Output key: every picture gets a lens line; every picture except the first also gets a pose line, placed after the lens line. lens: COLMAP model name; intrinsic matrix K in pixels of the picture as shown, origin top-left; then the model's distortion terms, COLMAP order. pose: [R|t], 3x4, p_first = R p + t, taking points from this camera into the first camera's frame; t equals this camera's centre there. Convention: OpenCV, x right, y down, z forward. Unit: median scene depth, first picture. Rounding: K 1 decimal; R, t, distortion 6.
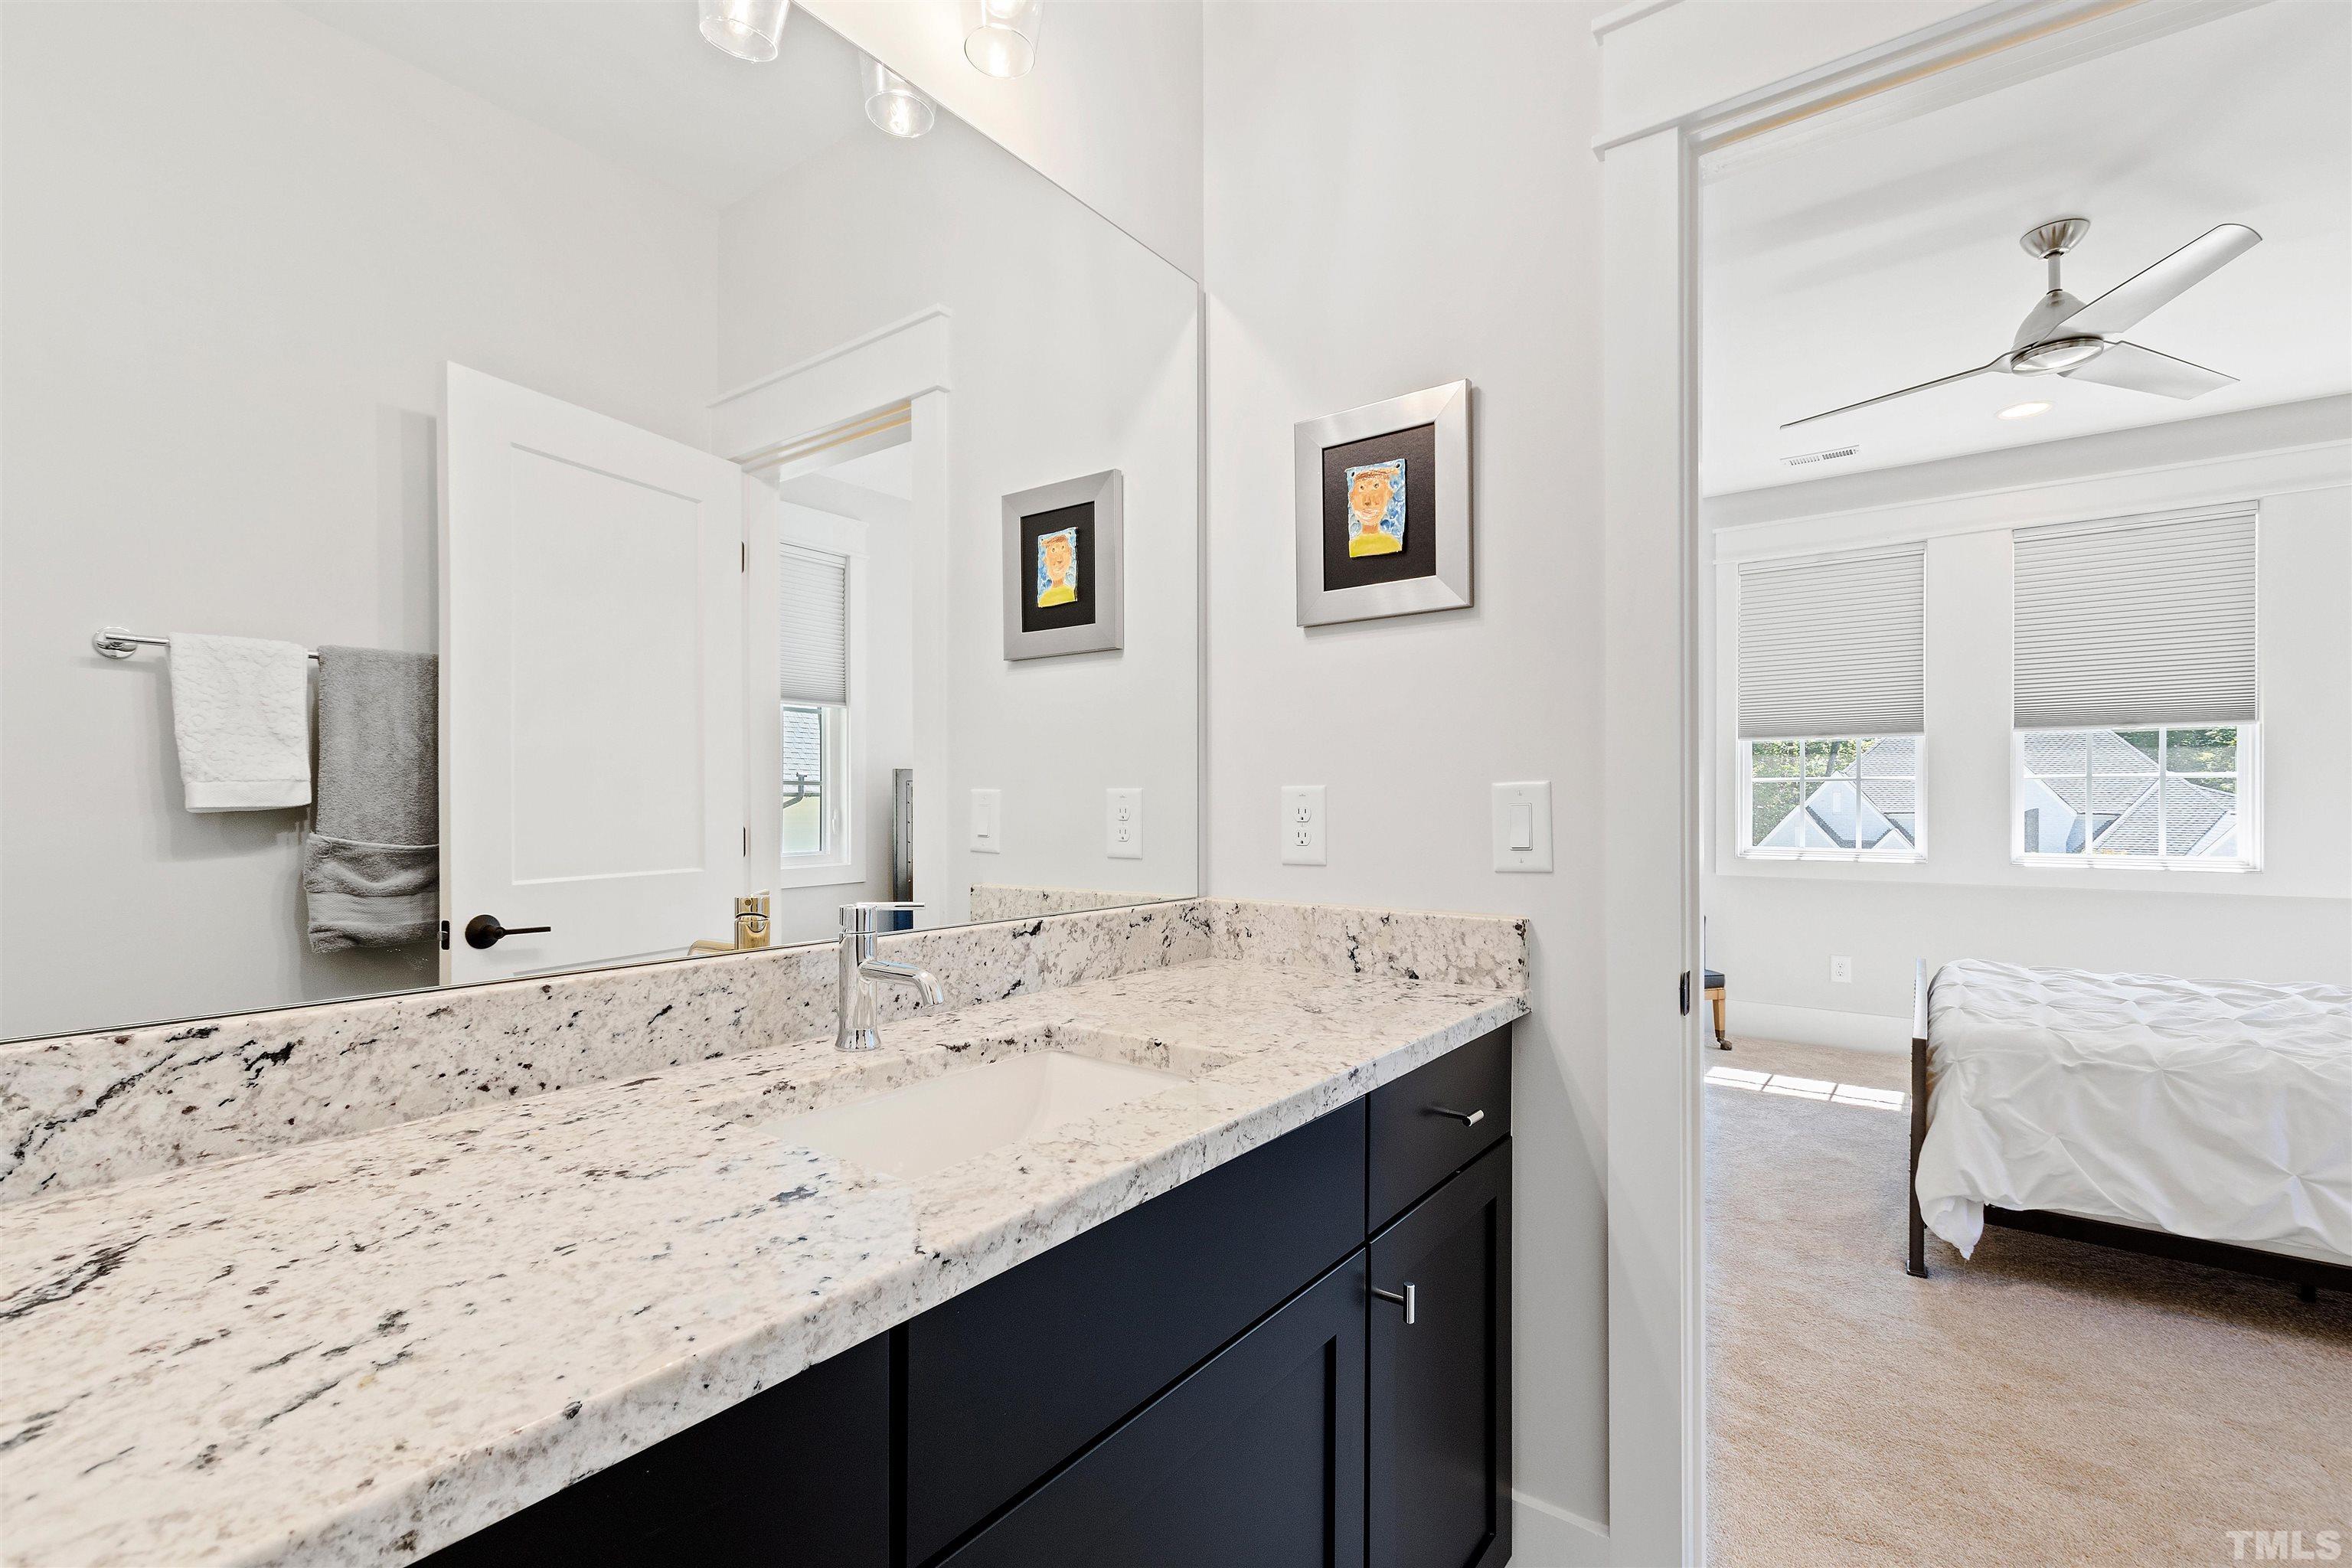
lens RADIAL K [[1031.0, 0, 1176.0], [0, 1031.0, 784.0], [0, 0, 1]] dist [0.000880, 0.000499]
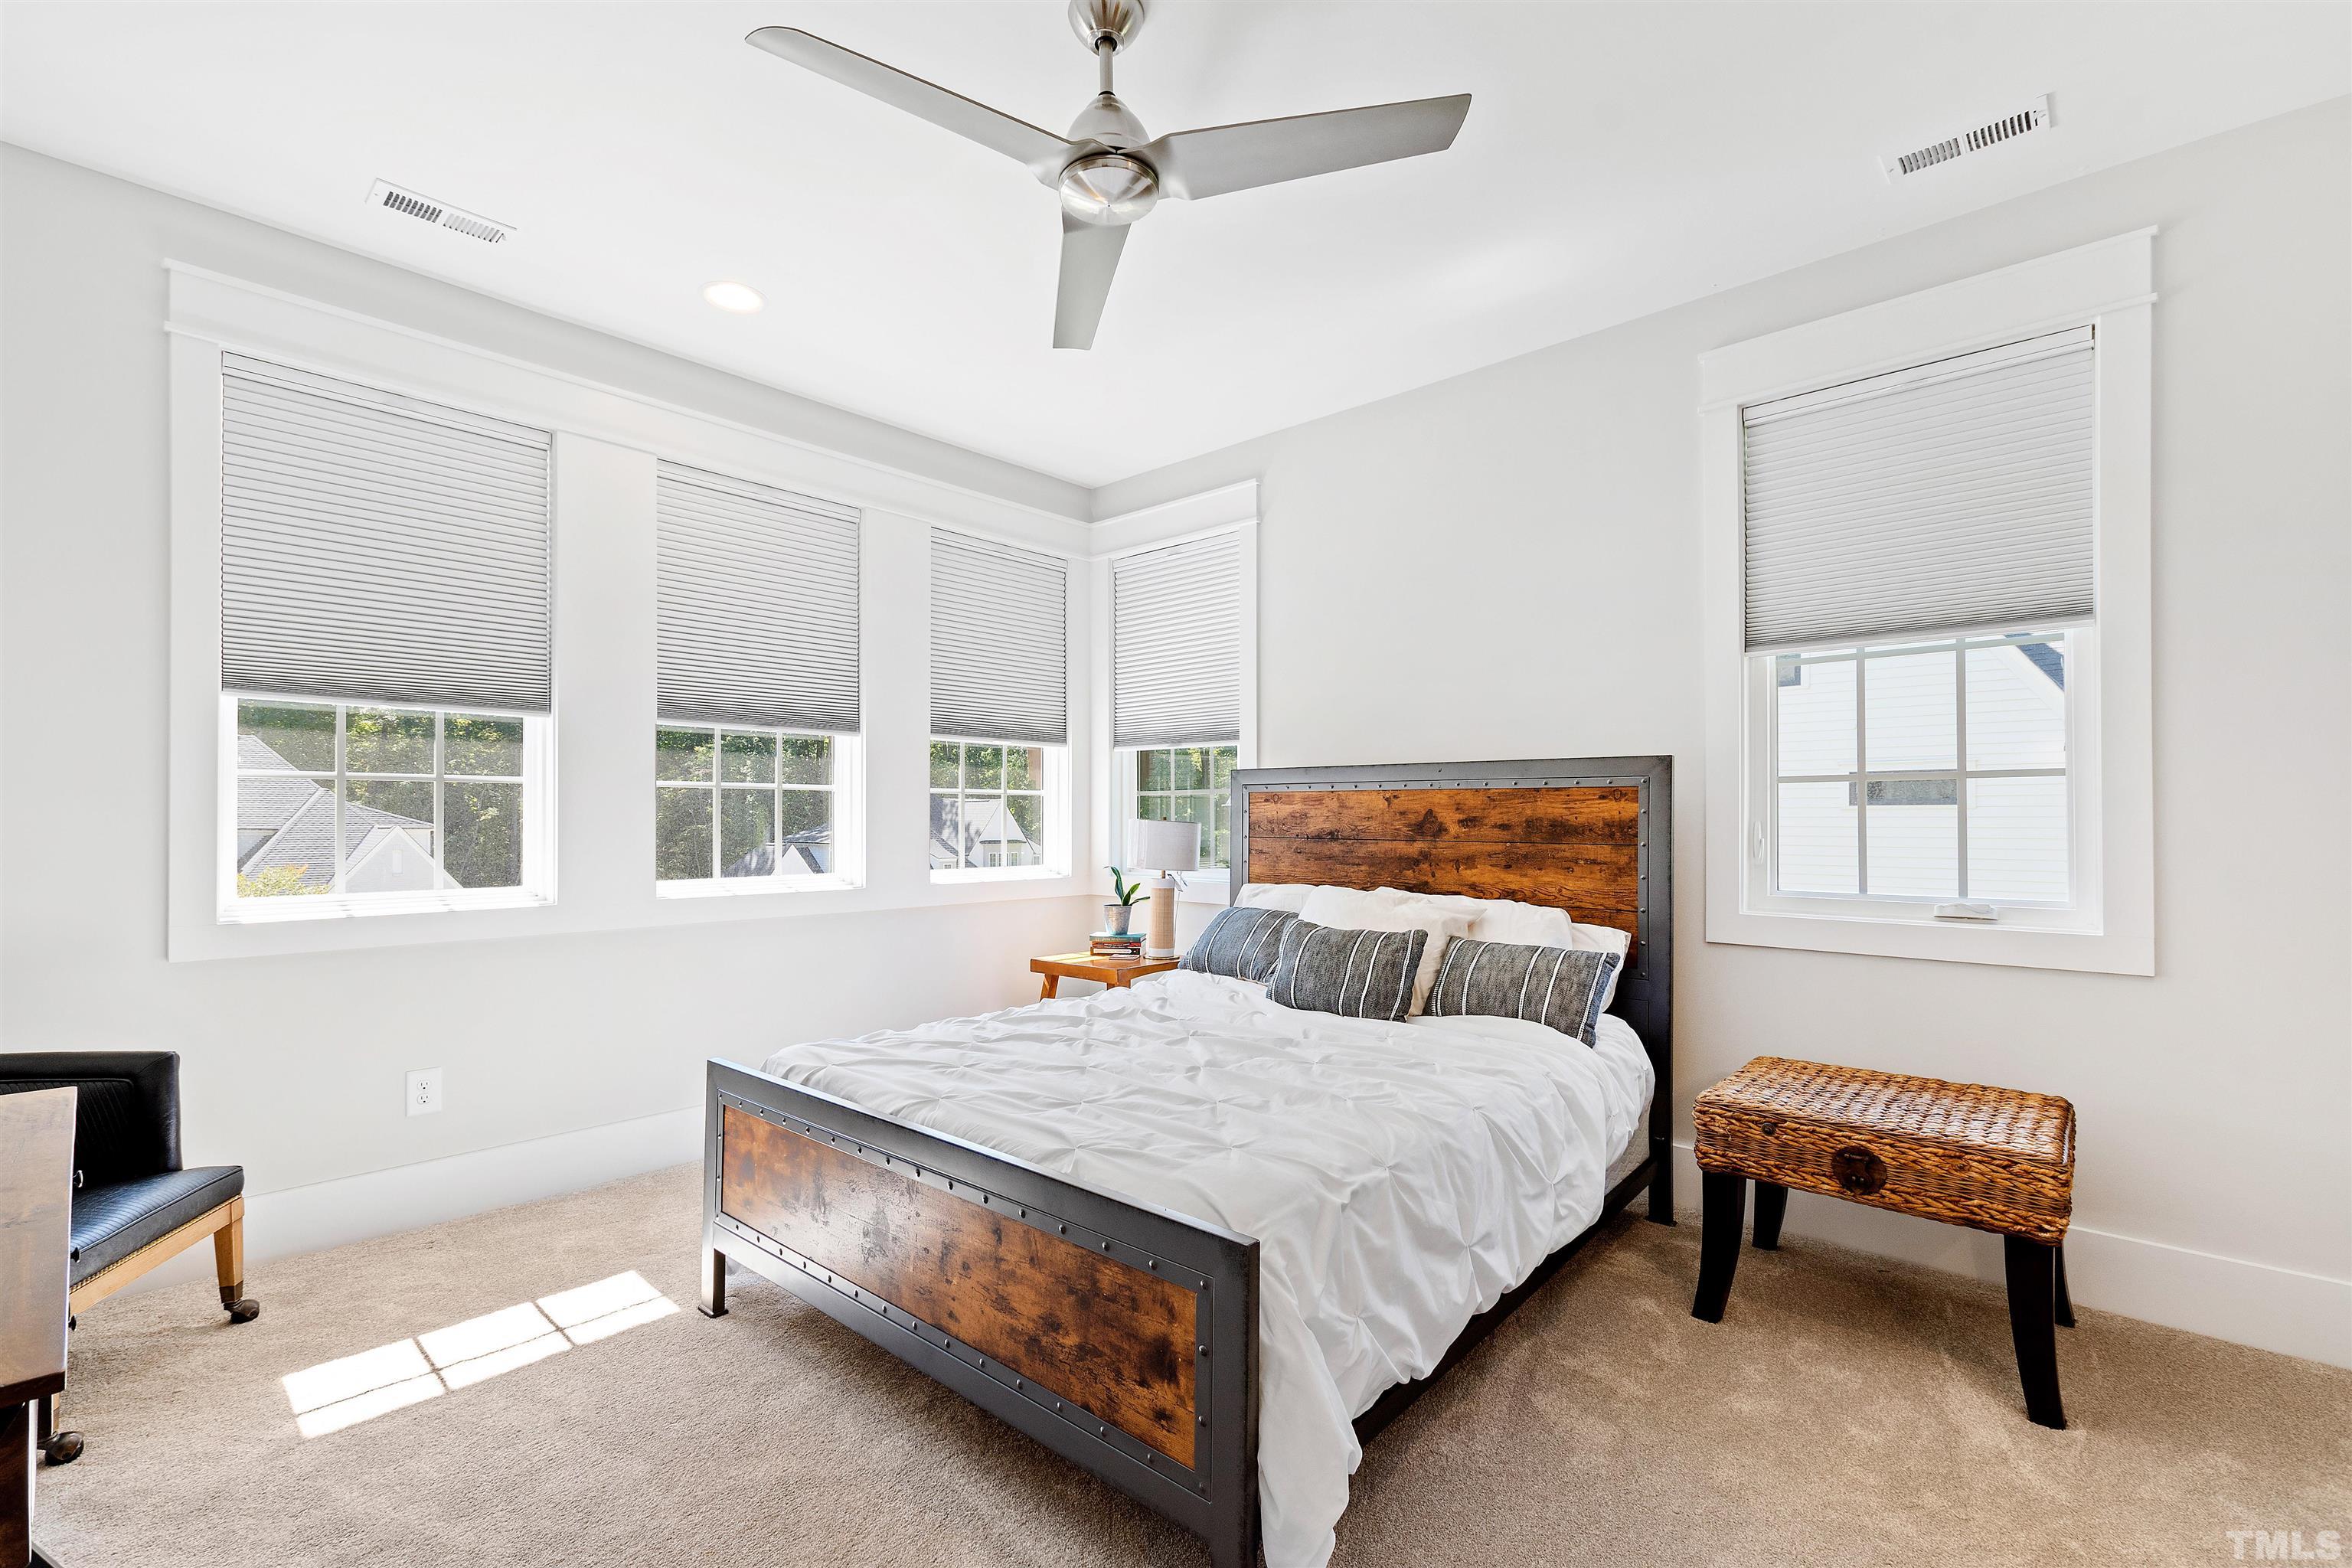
lens RADIAL K [[1061.3, 0, 1212.9], [0, 1061.3, 809.5], [0, 0, 1]] dist [0.001619, 0.000813]
pose [[0.106642, 0.005618, 0.994282, 0.079581], [-0.015851, 0.999867, -0.003949, 0.010567], [-0.994171, -0.015339, 0.106717, 0.493197]]
